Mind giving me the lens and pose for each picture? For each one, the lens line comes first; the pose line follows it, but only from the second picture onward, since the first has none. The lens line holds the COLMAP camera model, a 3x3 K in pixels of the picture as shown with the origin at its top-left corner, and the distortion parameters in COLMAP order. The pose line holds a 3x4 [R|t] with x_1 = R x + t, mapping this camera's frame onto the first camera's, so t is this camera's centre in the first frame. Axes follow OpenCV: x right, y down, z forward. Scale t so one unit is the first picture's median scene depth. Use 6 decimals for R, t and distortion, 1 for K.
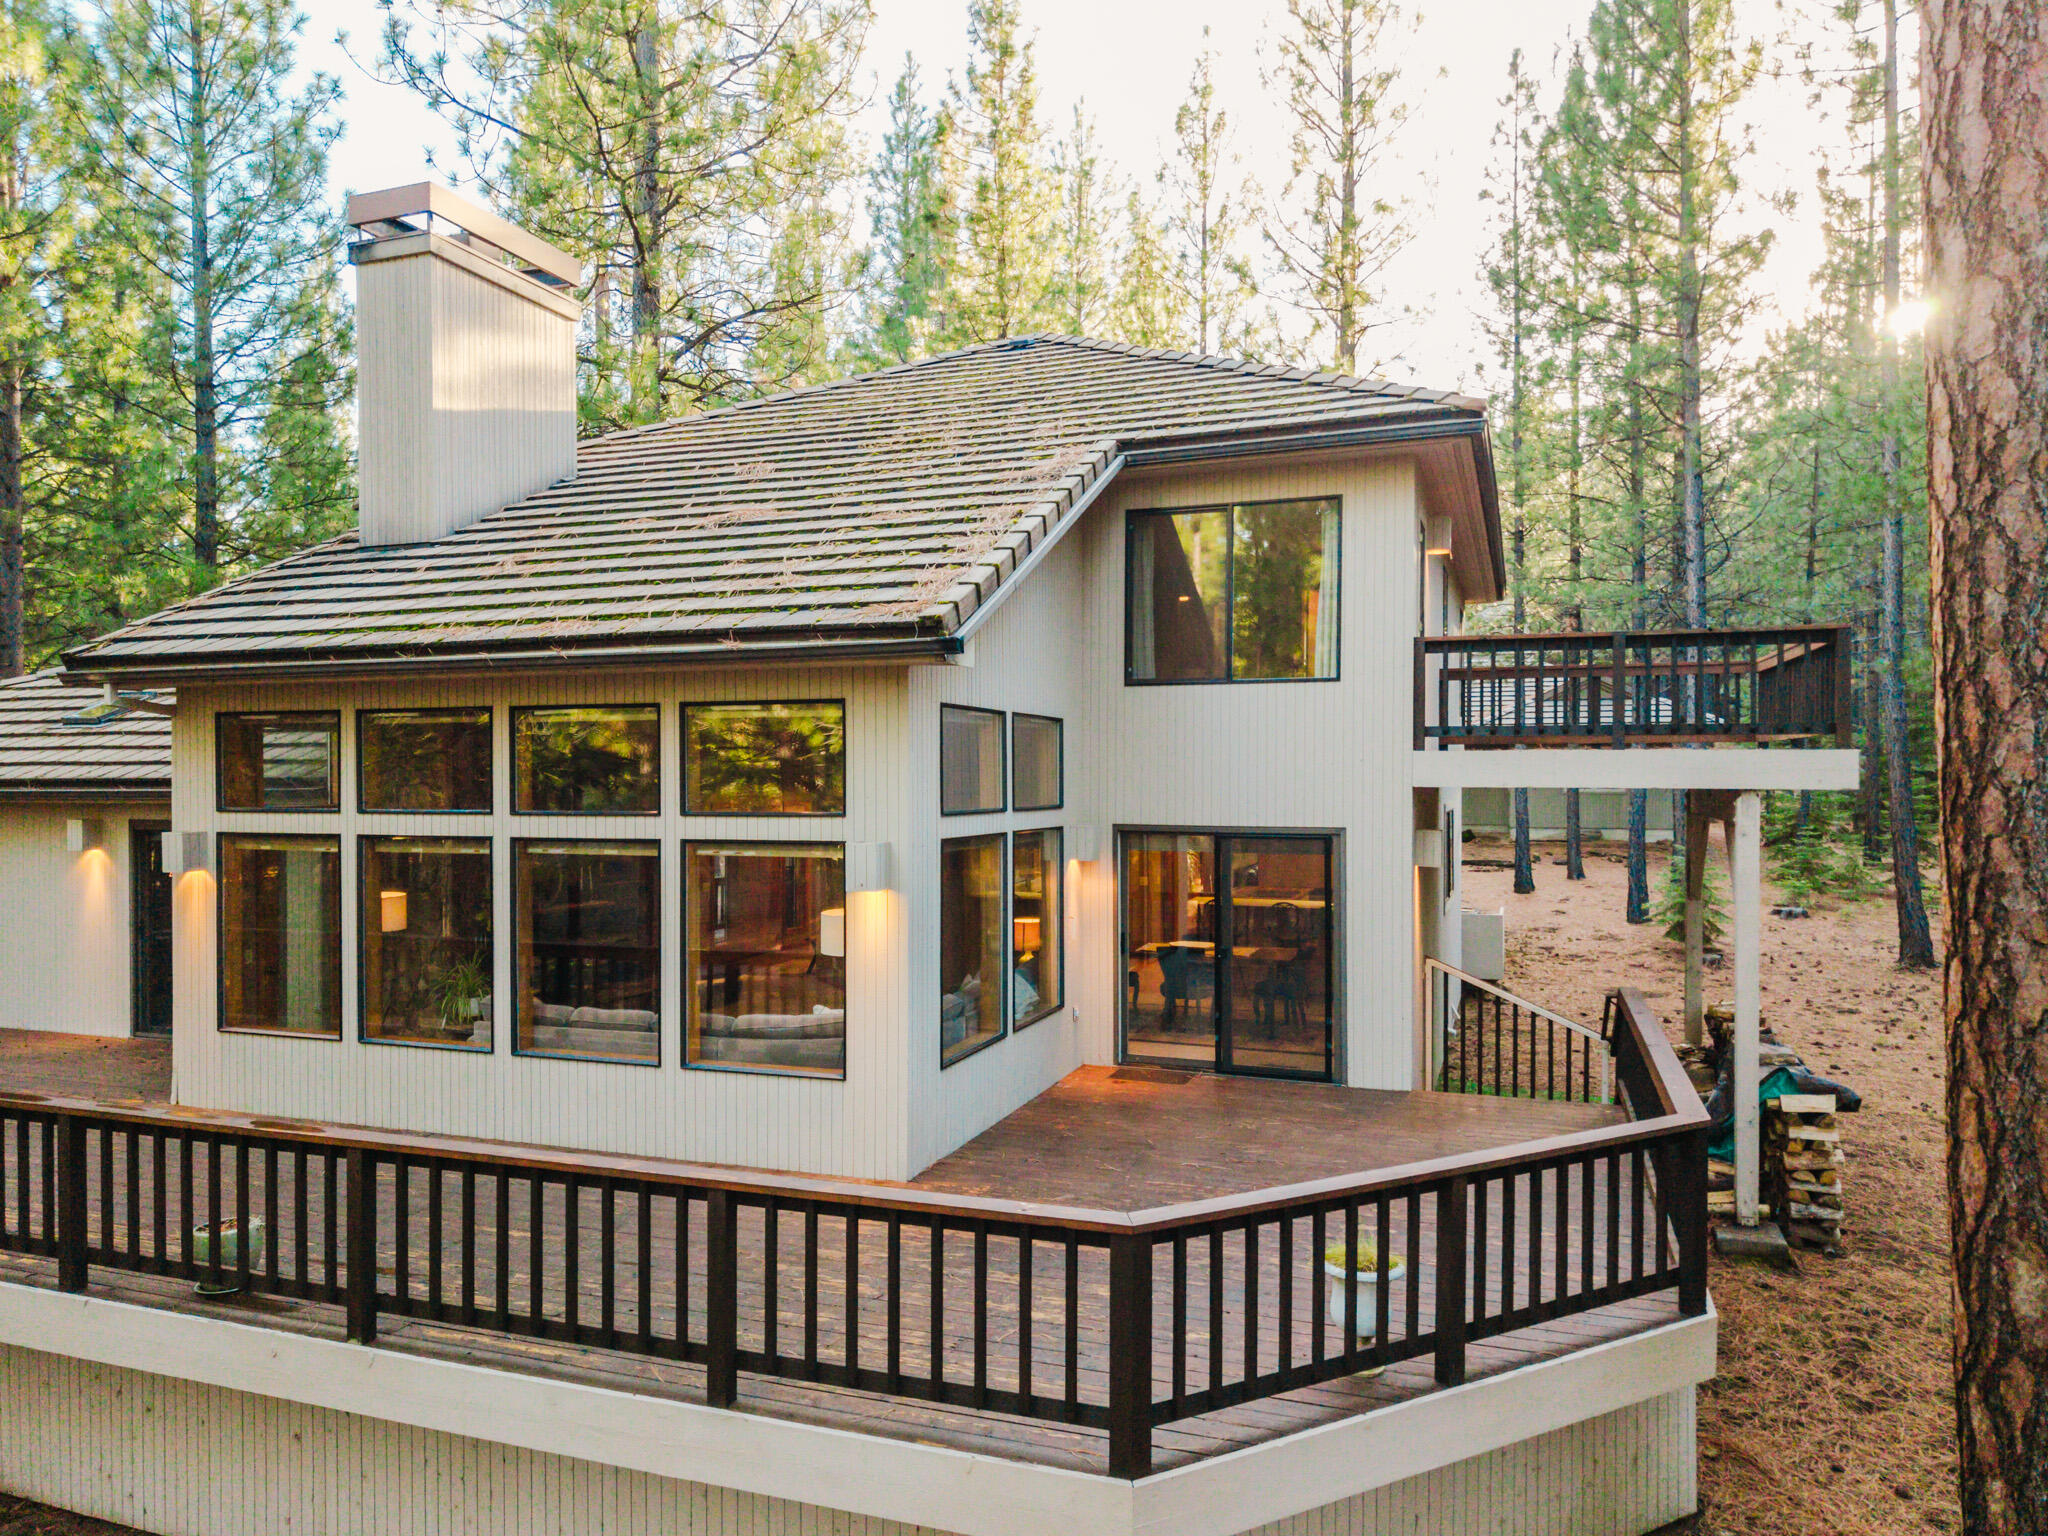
lens RADIAL K [[1410.1, 0, 1022.1], [0, 1410.1, 775.9], [0, 0, 1]] dist [0.023341, -0.024714]
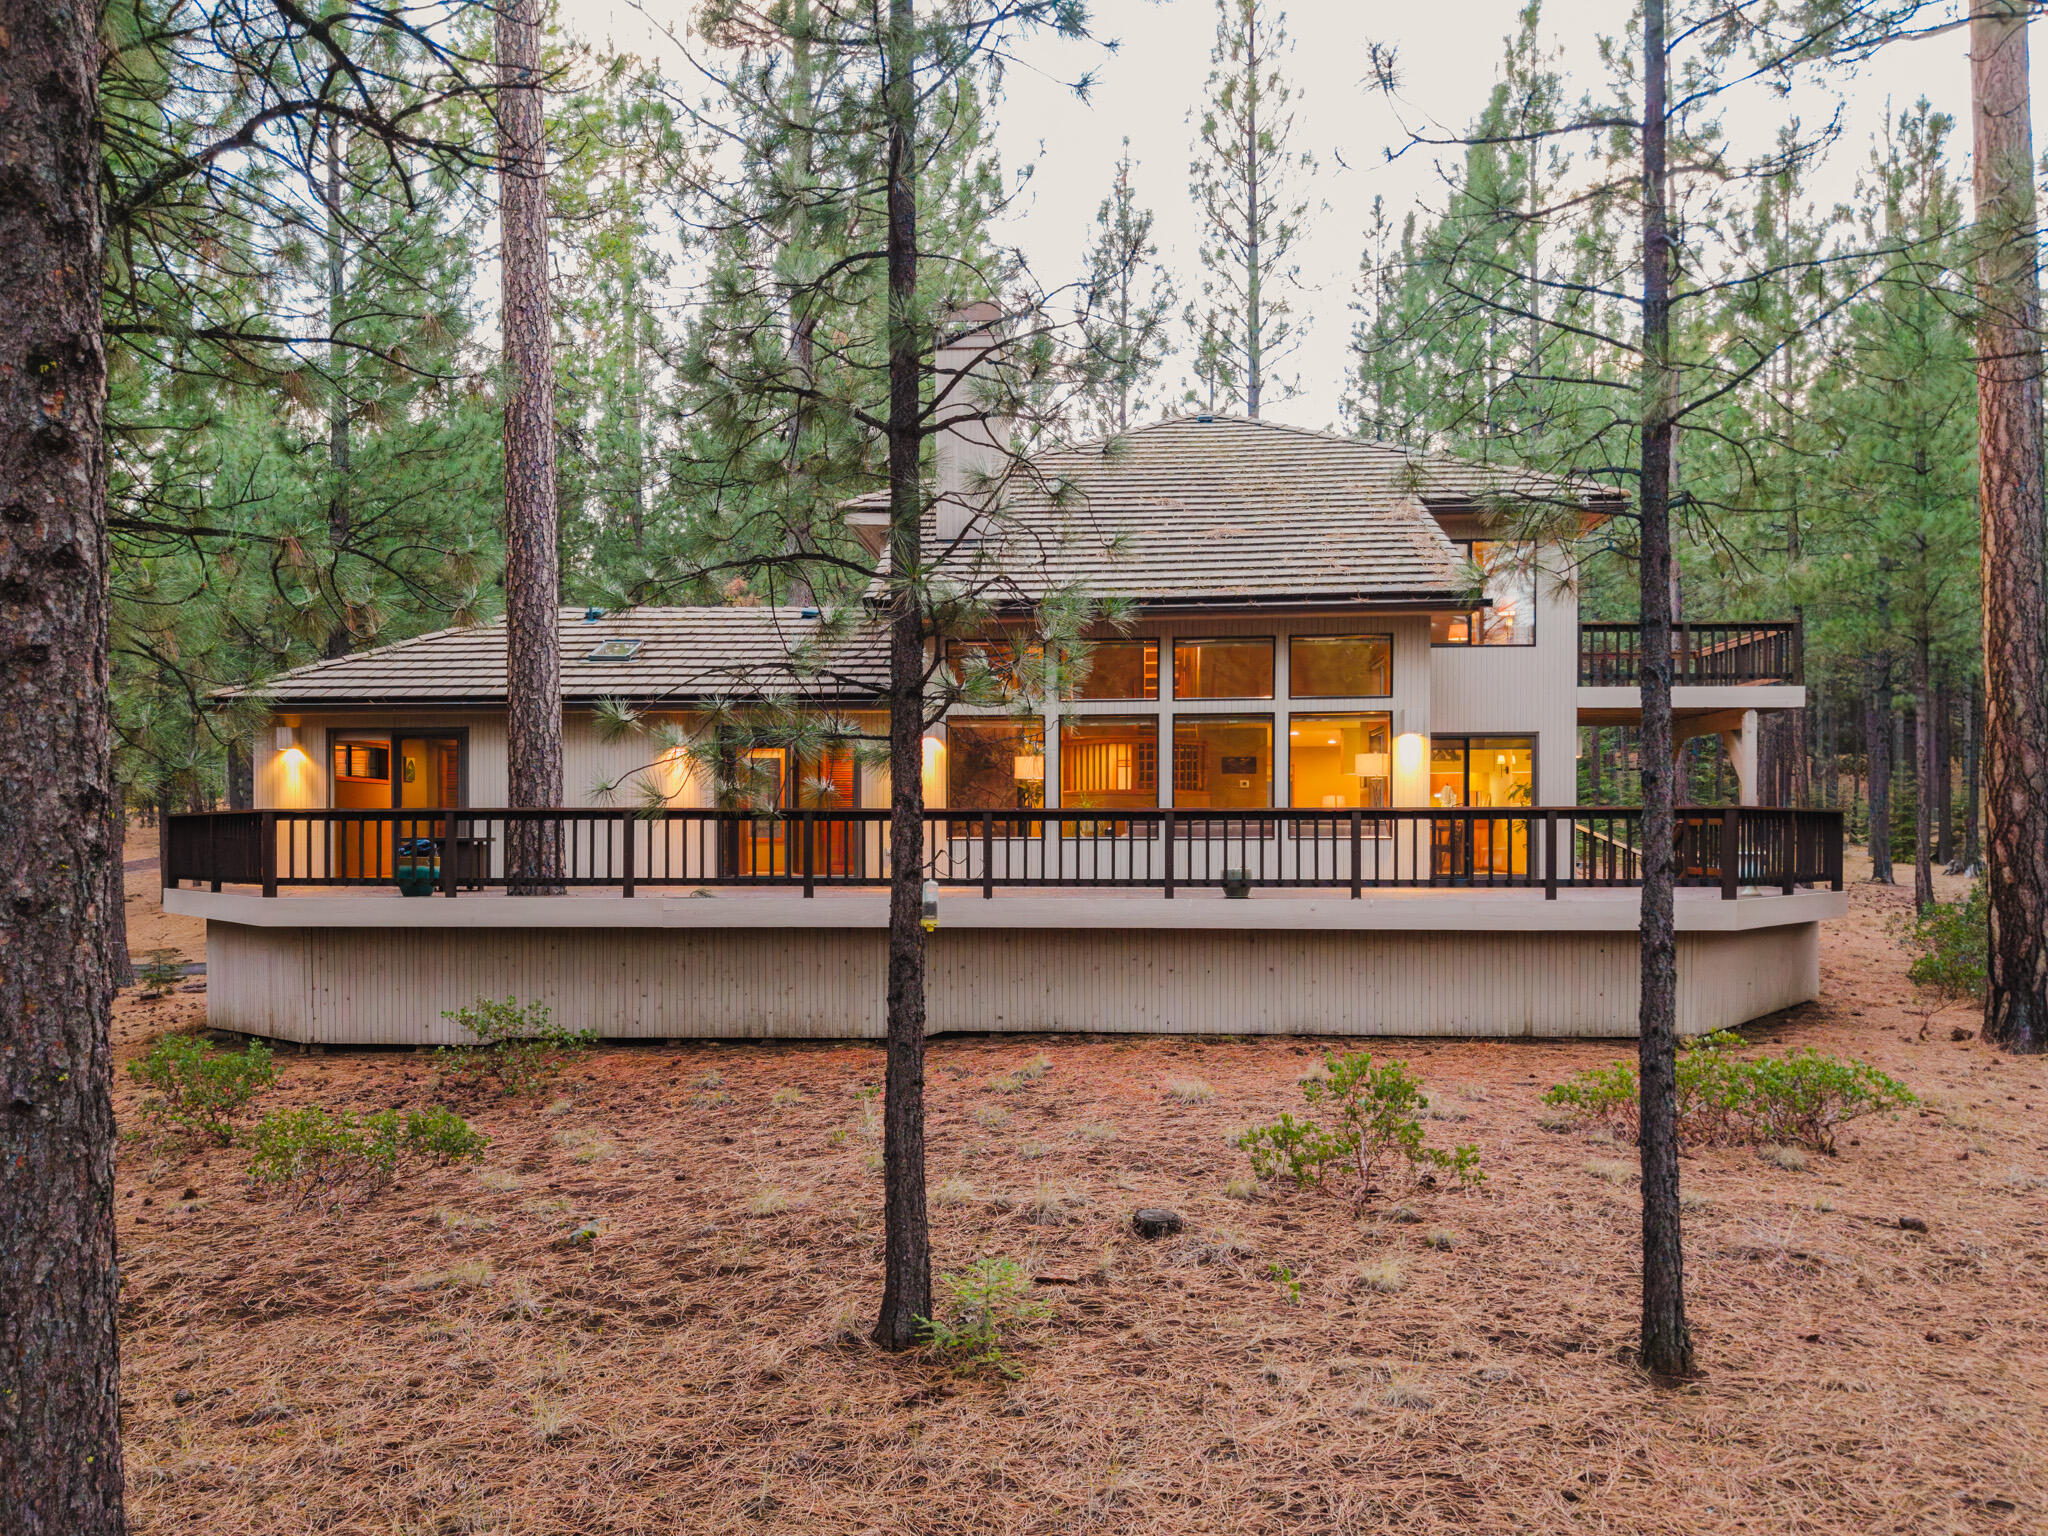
lens RADIAL K [[1410.1, 0, 1141.5], [0, 1410.1, 800.4], [0, 0, 1]] dist [0.023341, -0.024714]
pose [[0.959166, 0.002133, 0.282835, -0.767103], [0.000058, 0.999970, -0.007738, 0.142393], [-0.282843, 0.007438, 0.959137, -0.551679]]
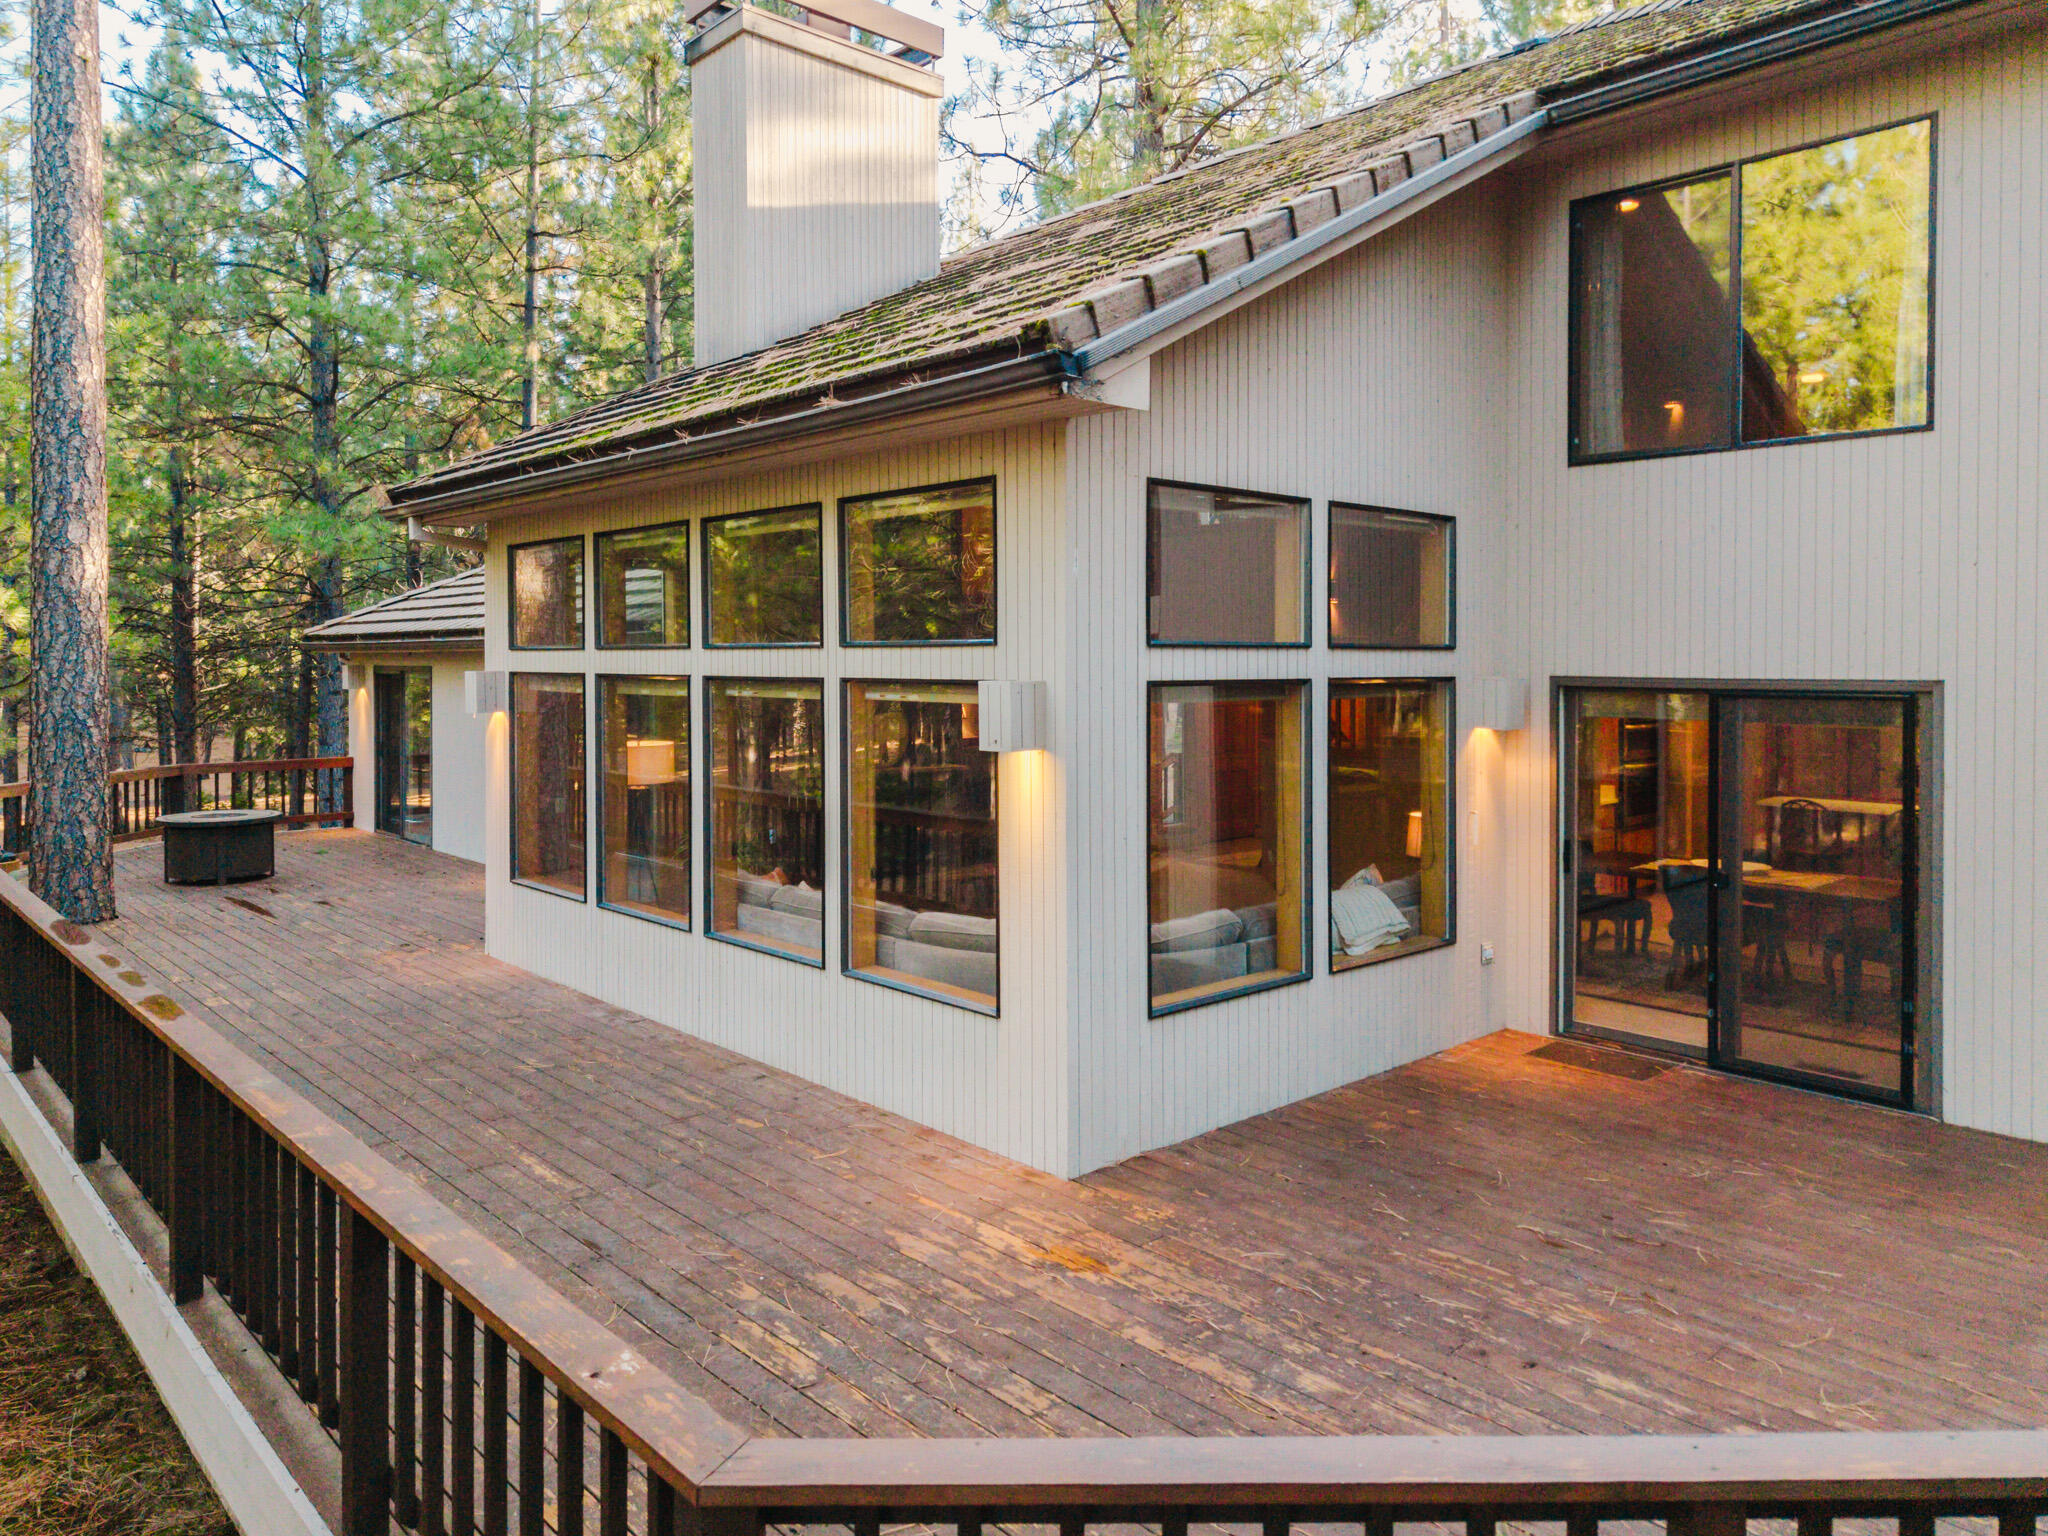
lens RADIAL K [[1410.1, 0, 993.0], [0, 1410.1, 684.9], [0, 0, 1]] dist [0.023341, -0.024714]
pose [[0.881045, 0.010659, -0.472912, 0.159494], [-0.001206, 0.999793, 0.020287, 0.027121], [0.473030, -0.017303, 0.880876, 0.300508]]
